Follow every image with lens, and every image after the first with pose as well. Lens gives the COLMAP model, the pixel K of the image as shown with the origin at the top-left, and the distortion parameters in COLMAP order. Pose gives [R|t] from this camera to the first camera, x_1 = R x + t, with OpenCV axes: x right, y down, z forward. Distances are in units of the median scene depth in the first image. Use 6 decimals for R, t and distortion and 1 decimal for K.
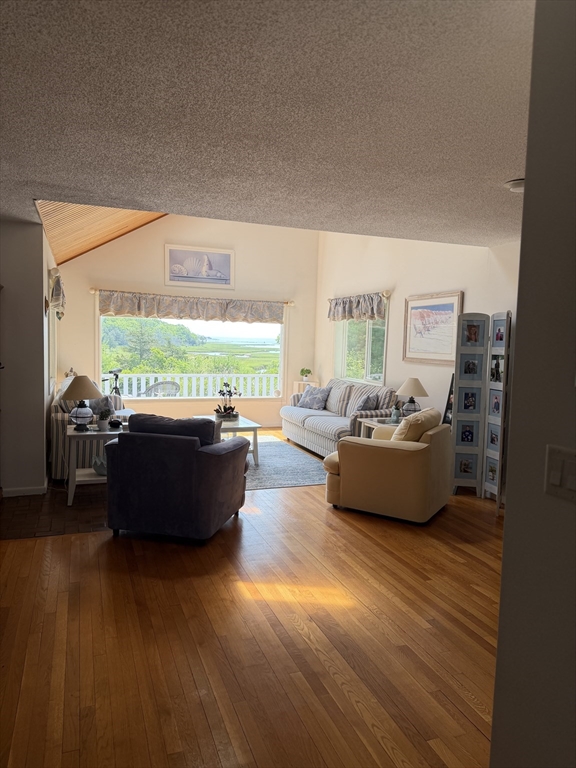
lens RADIAL K [[528.4, 0, 293.3], [0, 528.4, 385.0], [0, 0, 1]] dist [0.012282, 0.000134]
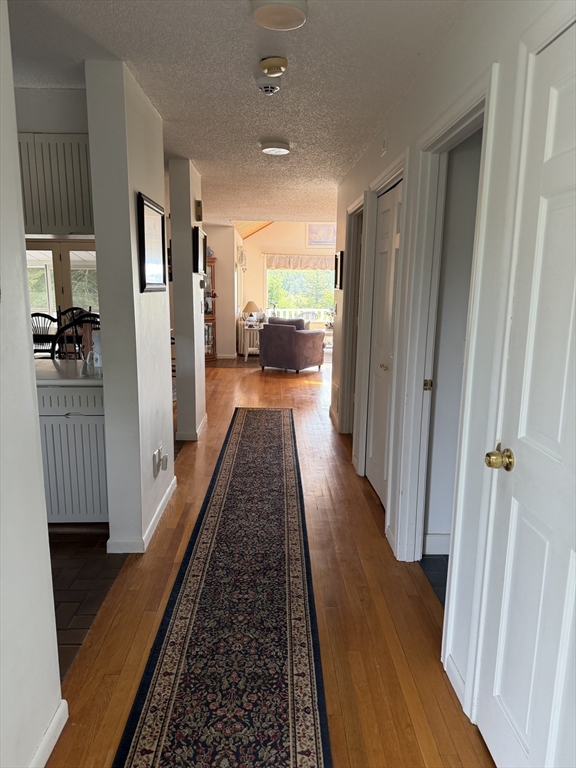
lens RADIAL K [[528.4, 0, 284.7], [0, 528.4, 385.7], [0, 0, 1]] dist [0.012282, 0.000134]
pose [[0.938345, 0.042585, -0.343067, 0.368138], [-0.007340, 0.994614, 0.103386, 0.078539], [0.345622, -0.094494, 0.933604, -0.754339]]
